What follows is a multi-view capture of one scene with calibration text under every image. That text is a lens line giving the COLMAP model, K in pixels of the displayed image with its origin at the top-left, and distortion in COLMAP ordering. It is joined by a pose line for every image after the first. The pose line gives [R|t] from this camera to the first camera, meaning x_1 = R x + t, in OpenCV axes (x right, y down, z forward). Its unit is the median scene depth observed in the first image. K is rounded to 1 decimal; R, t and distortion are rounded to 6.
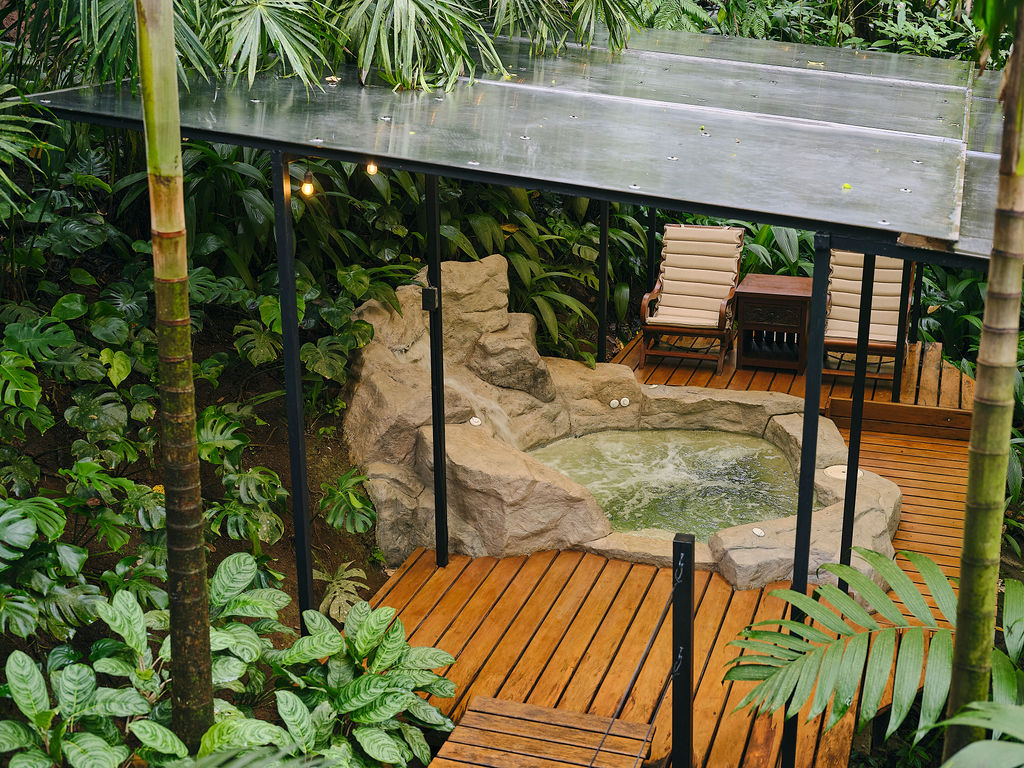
lens RADIAL K [[1326.1, 0, 512.2], [0, 1326.1, 385.7], [0, 0, 1]] dist [-0.013922, 0.000000]
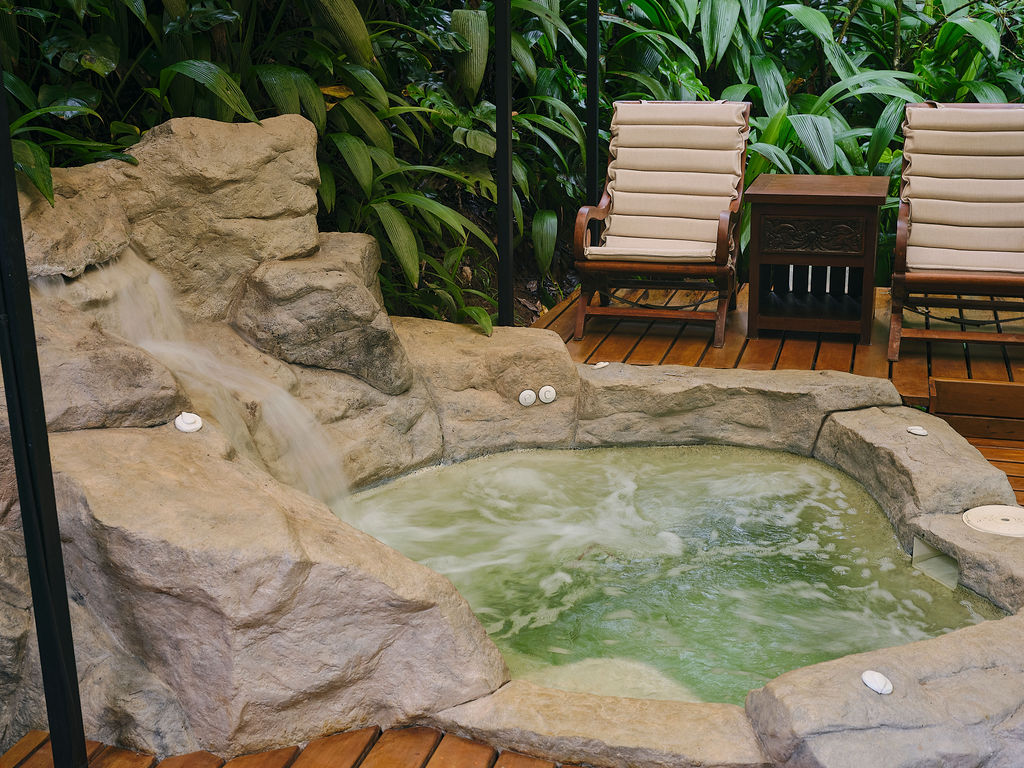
lens RADIAL K [[1326.1, 0, 511.6], [0, 1326.1, 382.0], [0, 0, 1]] dist [-0.013922, 0.000000]
pose [[0.999070, -0.019280, 0.038558, 0.051385], [0.020744, 0.999065, -0.037922, 0.027529], [-0.037790, 0.038687, 0.998537, 0.482327]]
